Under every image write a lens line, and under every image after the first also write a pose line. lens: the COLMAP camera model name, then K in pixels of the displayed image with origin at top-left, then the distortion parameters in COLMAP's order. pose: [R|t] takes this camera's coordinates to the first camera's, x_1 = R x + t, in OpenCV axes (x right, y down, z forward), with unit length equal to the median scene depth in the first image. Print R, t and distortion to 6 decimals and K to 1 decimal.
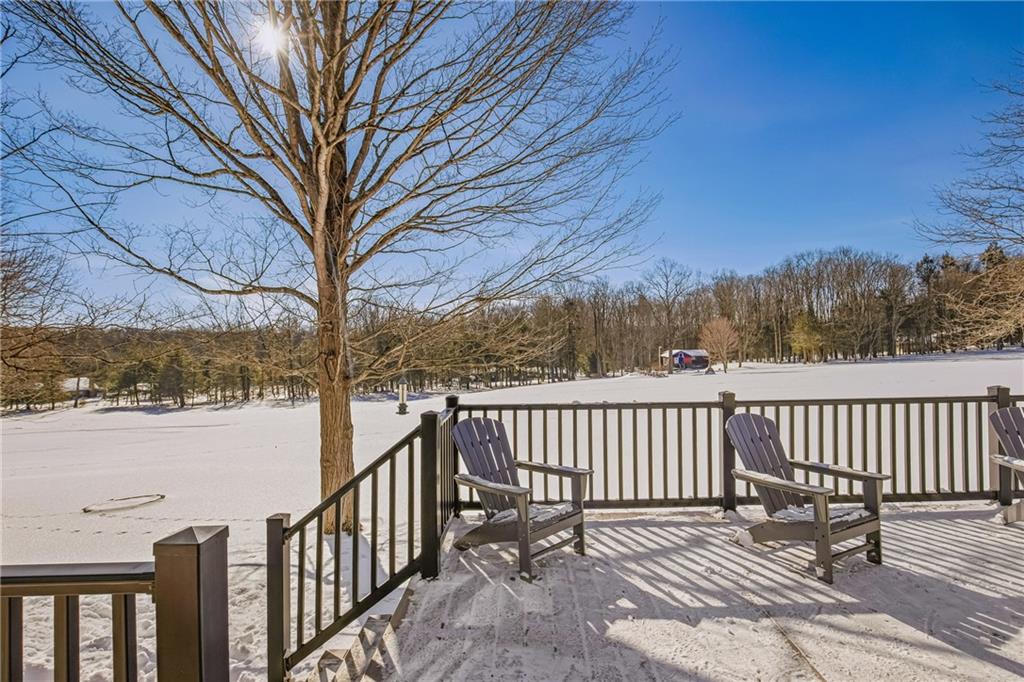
lens RADIAL K [[501.3, 0, 512.0], [0, 501.3, 341.0], [0, 0, 1]] dist [-0.000239, -0.000162]
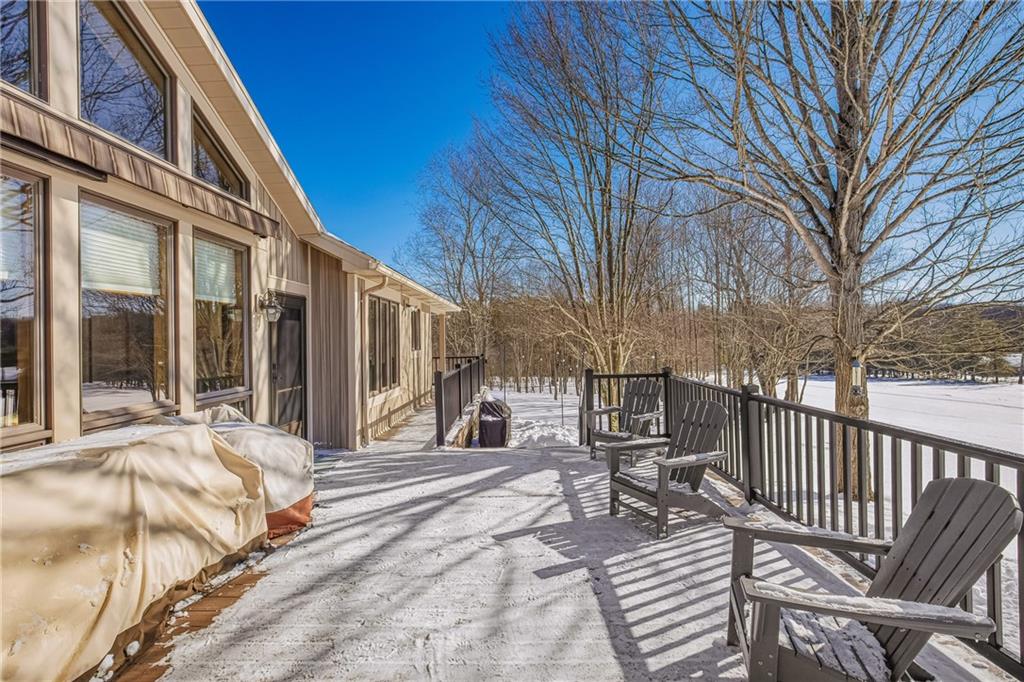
lens RADIAL K [[501.3, 0, 512.0], [0, 501.3, 341.0], [0, 0, 1]] dist [-0.000239, -0.000162]
pose [[-0.039362, 0.027950, -0.998834, 0.774490], [0.025279, 0.999317, 0.026968, -0.010091], [0.998905, -0.024188, -0.040042, 0.313388]]
